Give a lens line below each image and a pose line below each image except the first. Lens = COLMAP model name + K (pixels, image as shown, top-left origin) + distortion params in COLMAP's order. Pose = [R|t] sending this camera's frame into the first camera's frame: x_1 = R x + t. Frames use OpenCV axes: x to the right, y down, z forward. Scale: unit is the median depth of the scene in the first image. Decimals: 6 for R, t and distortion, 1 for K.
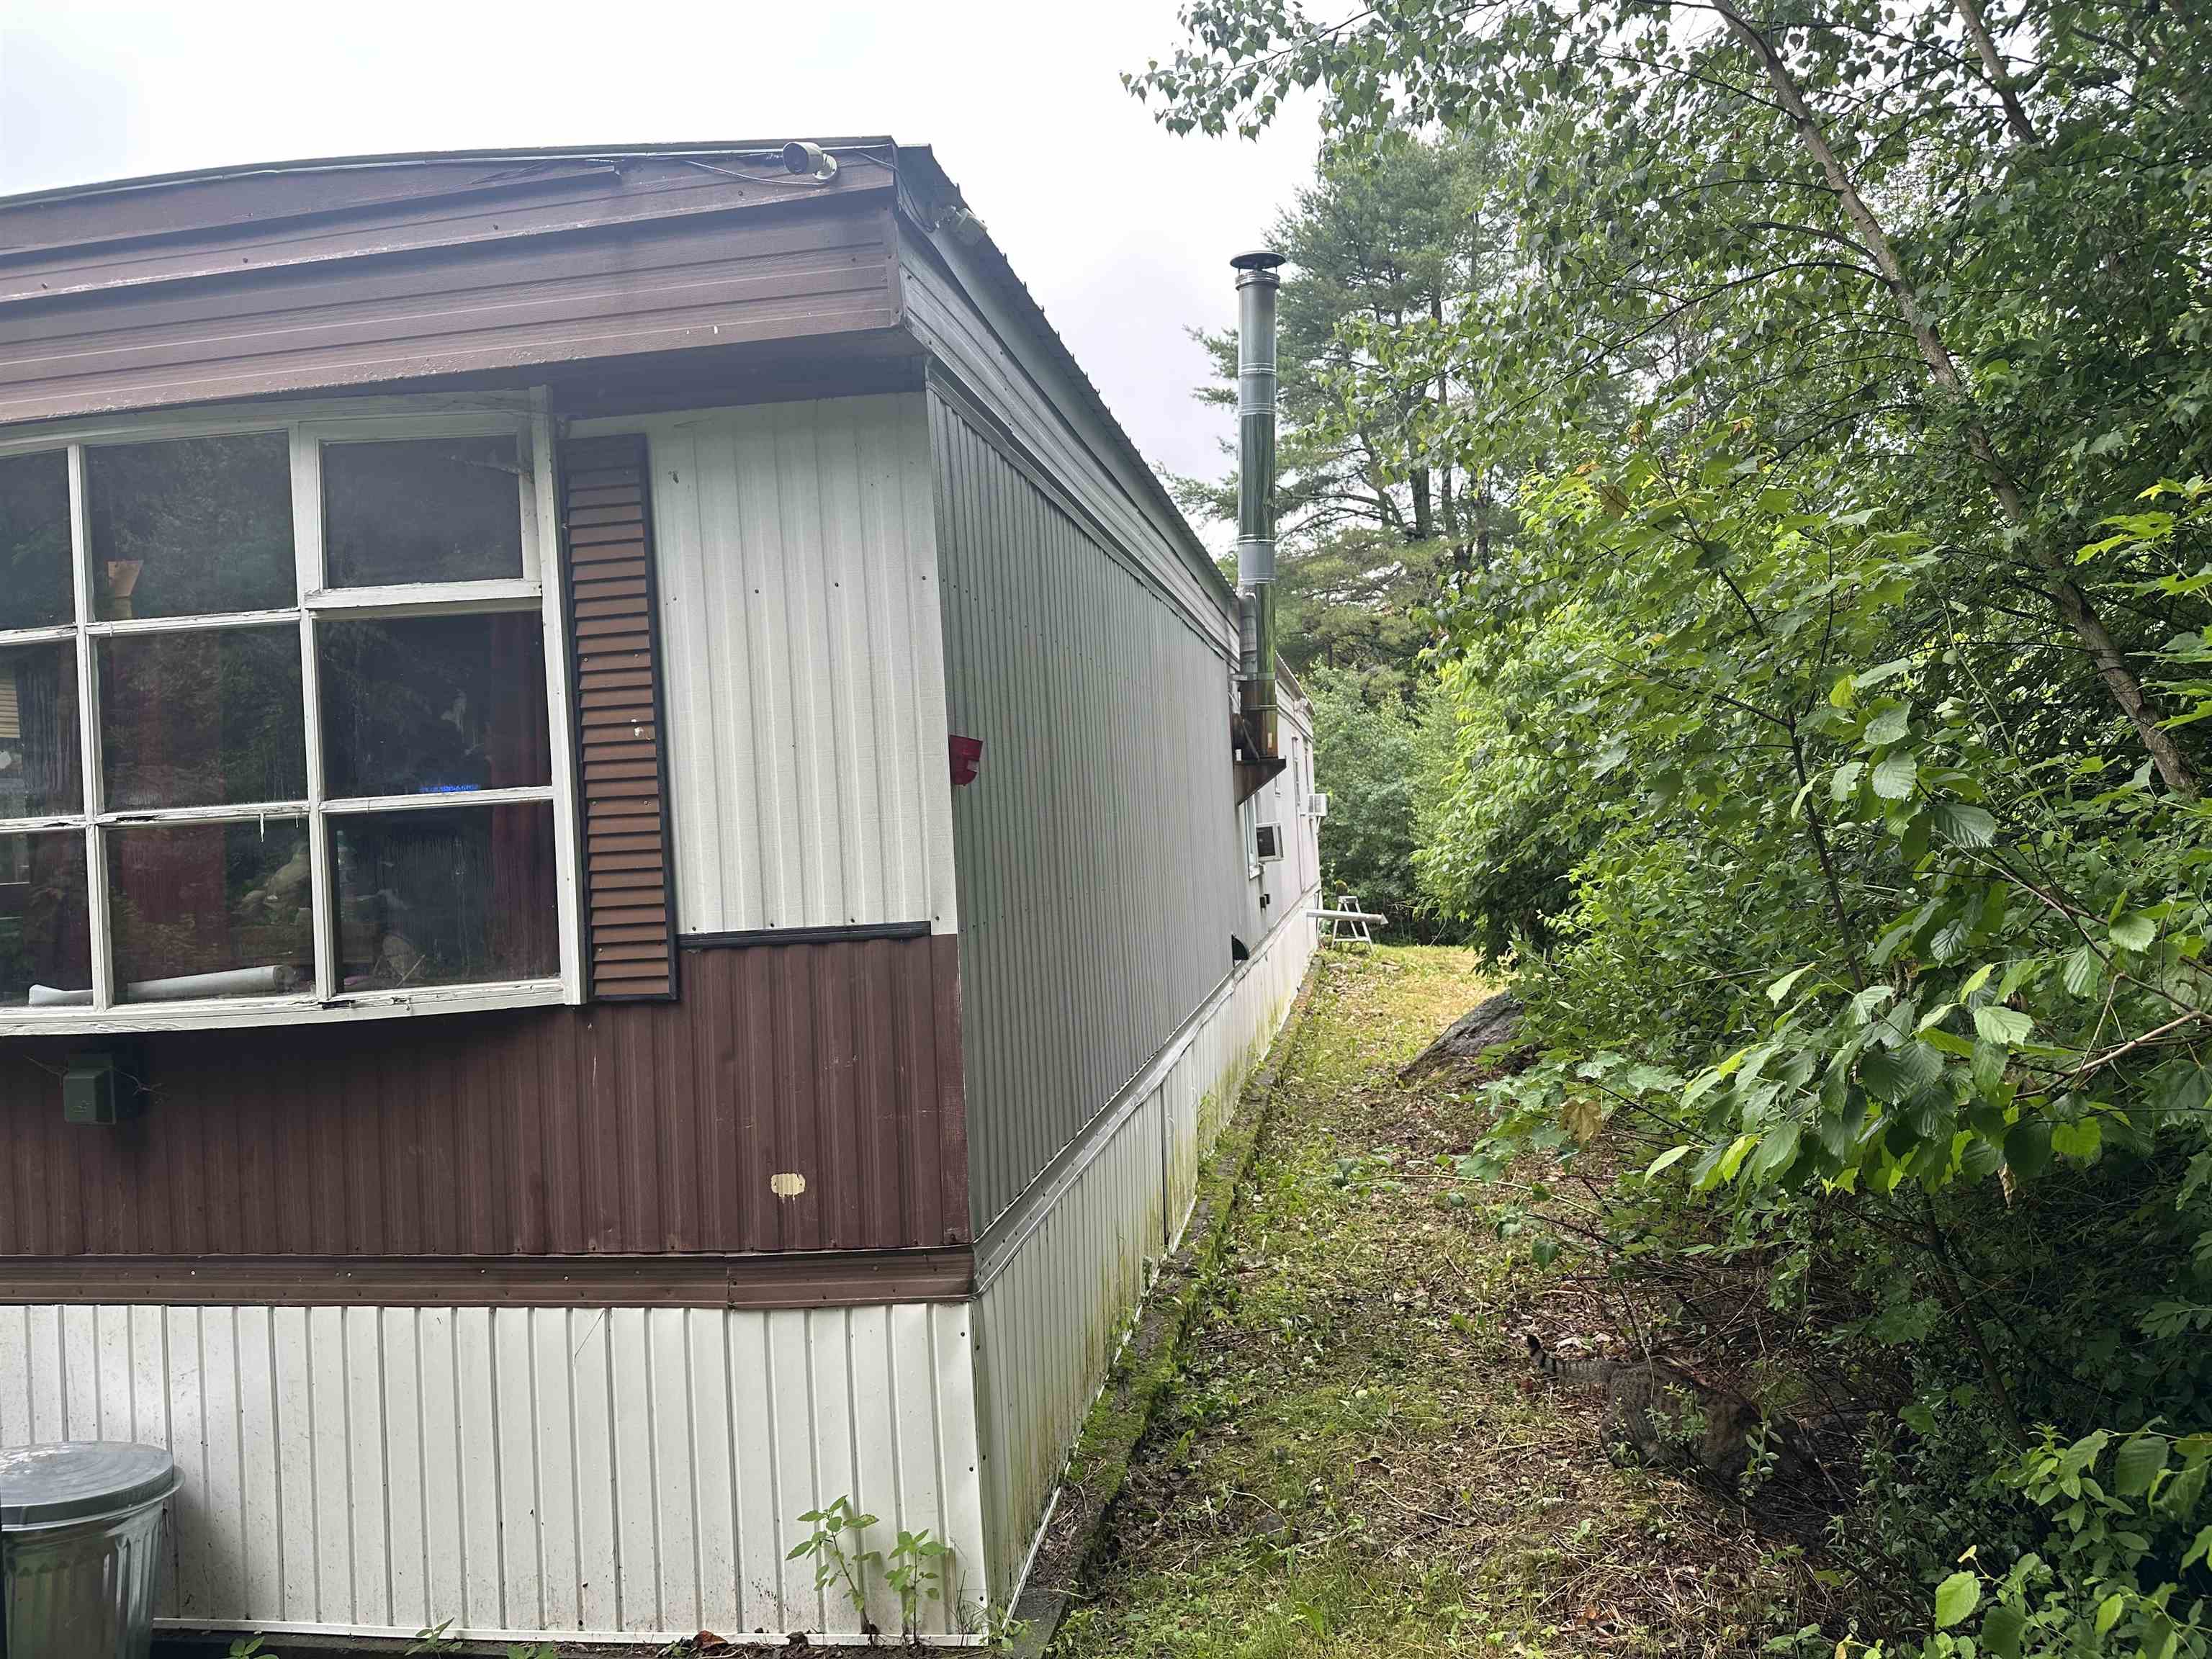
lens RADIAL K [[1555.5, 0, 1107.6], [0, 1555.5, 827.3], [0, 0, 1]] dist [0.052531, -0.009362]
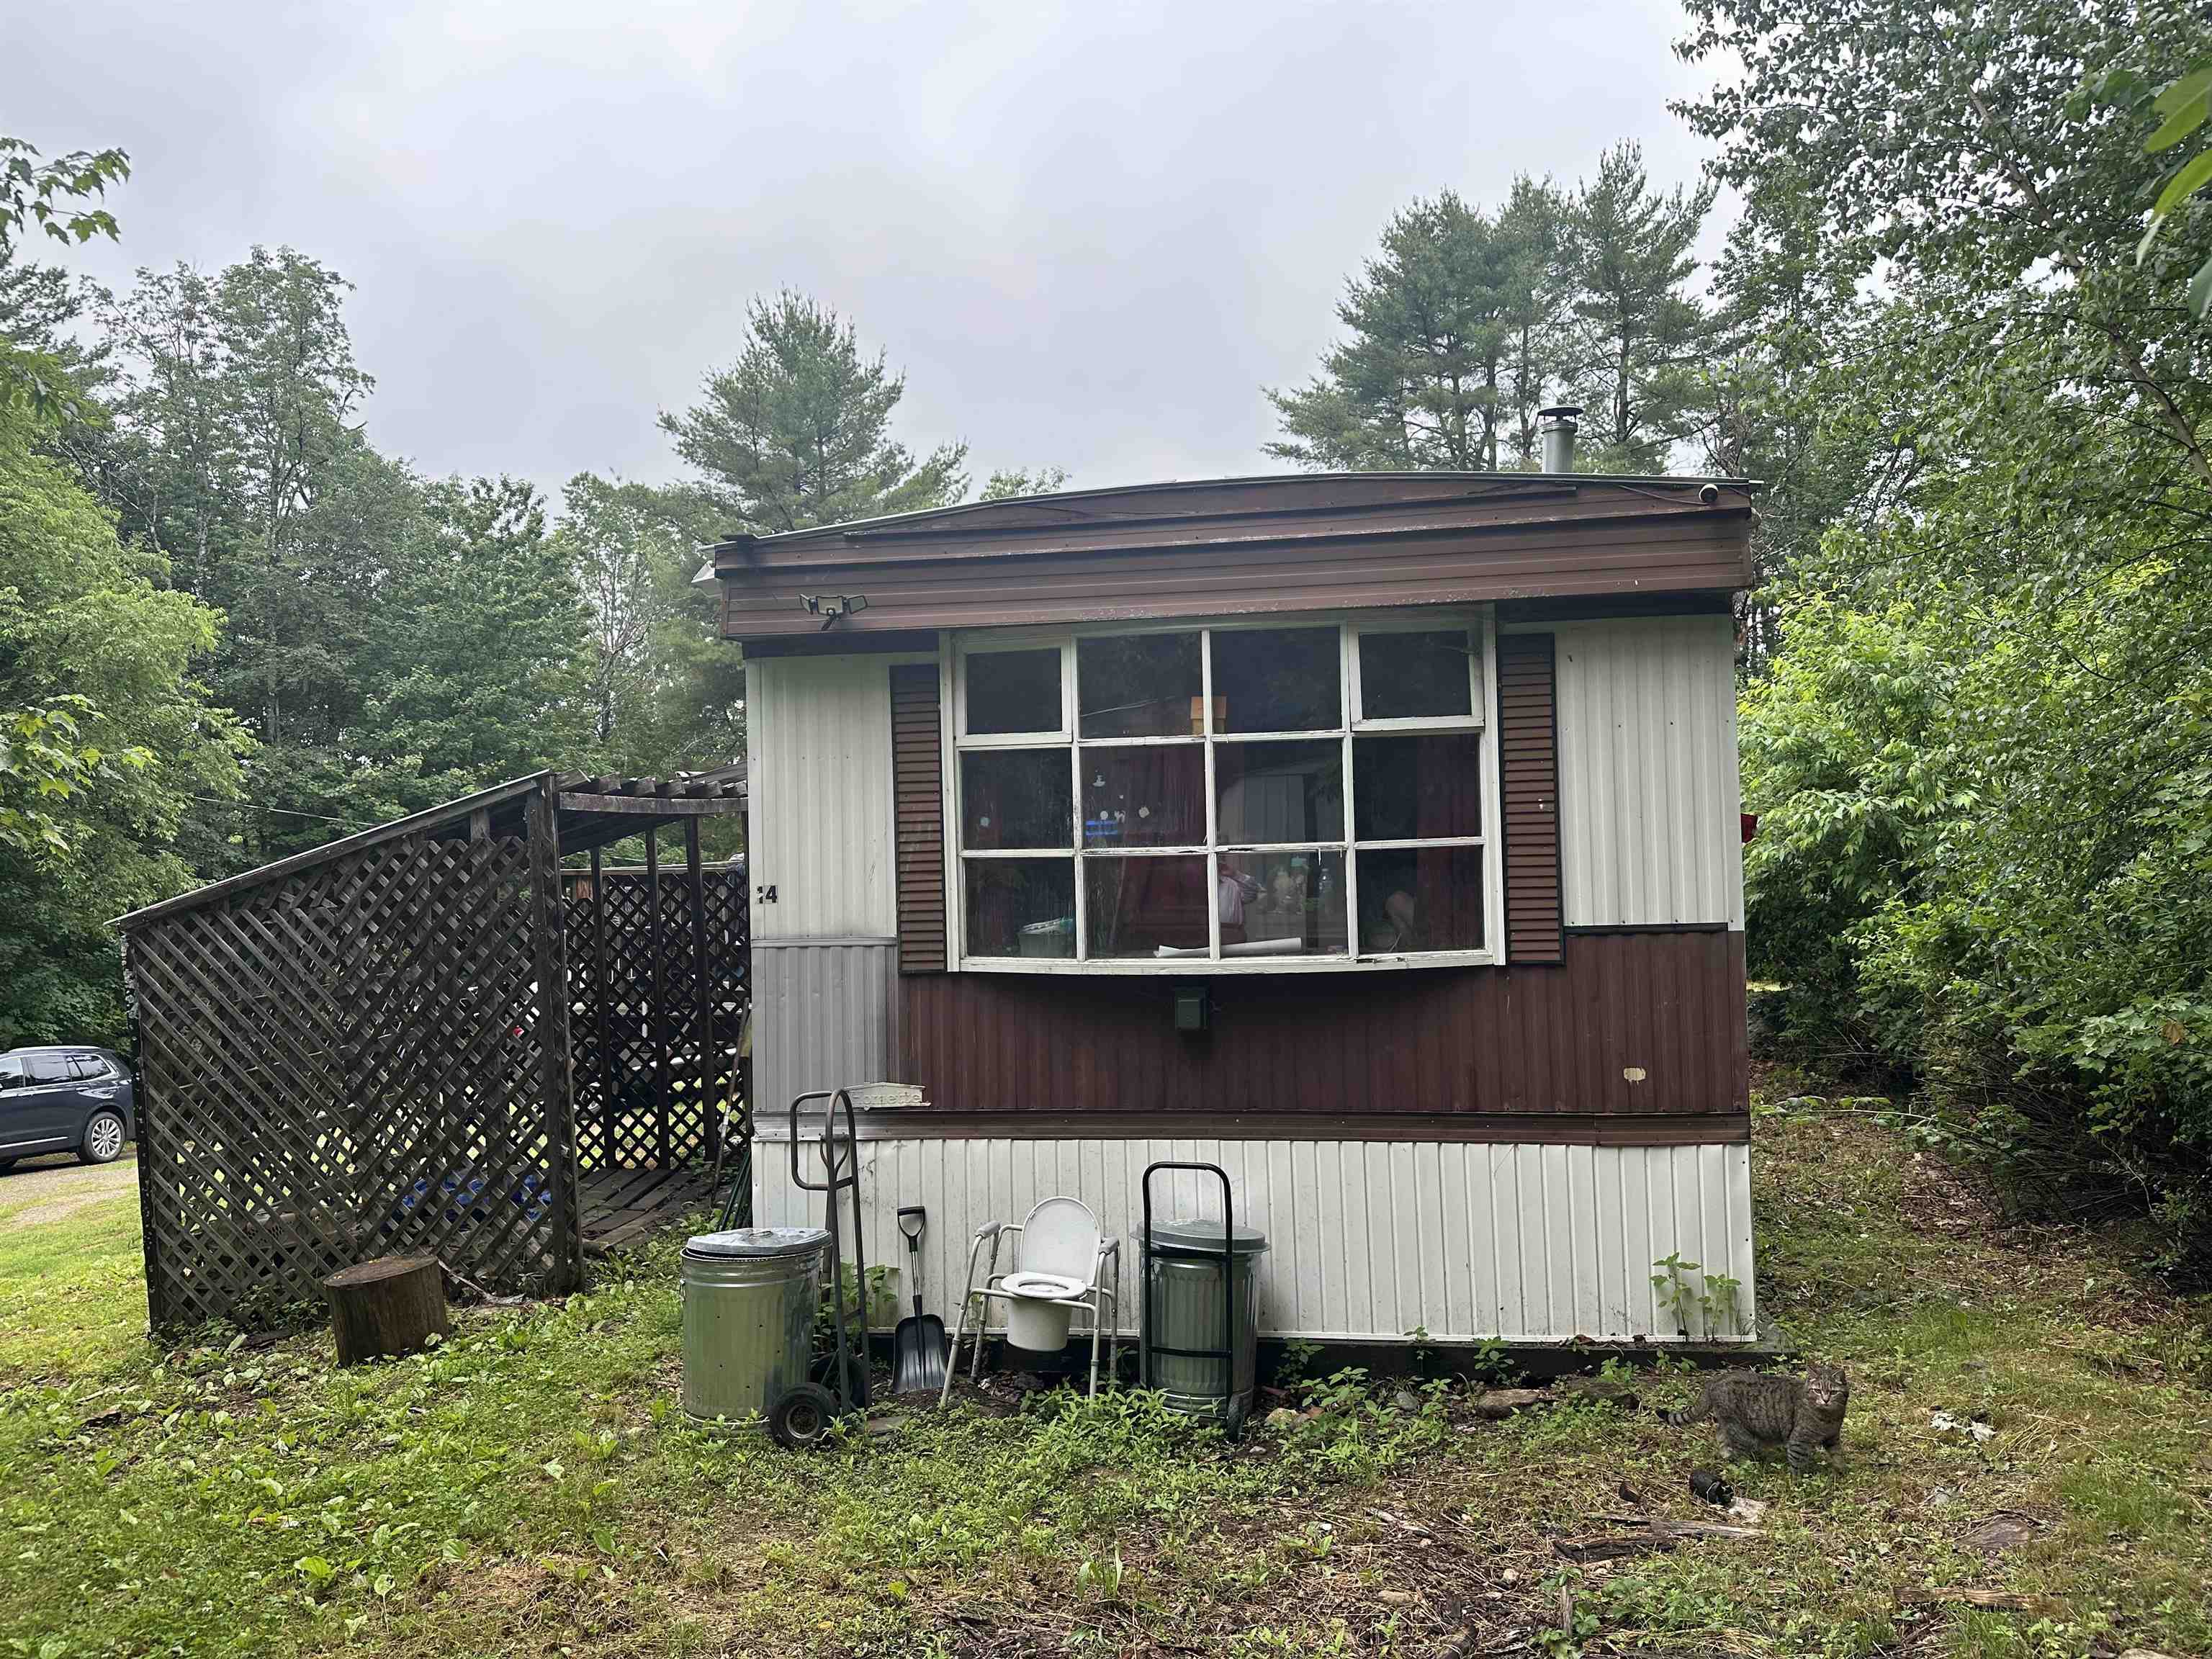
lens RADIAL K [[1555.5, 0, 1104.2], [0, 1555.5, 831.4], [0, 0, 1]] dist [0.052531, -0.009362]
pose [[0.999413, 0.027221, 0.020787, -0.807799], [-0.026955, 0.999553, -0.012938, 0.001064], [-0.021130, 0.012370, 0.999700, -0.688781]]
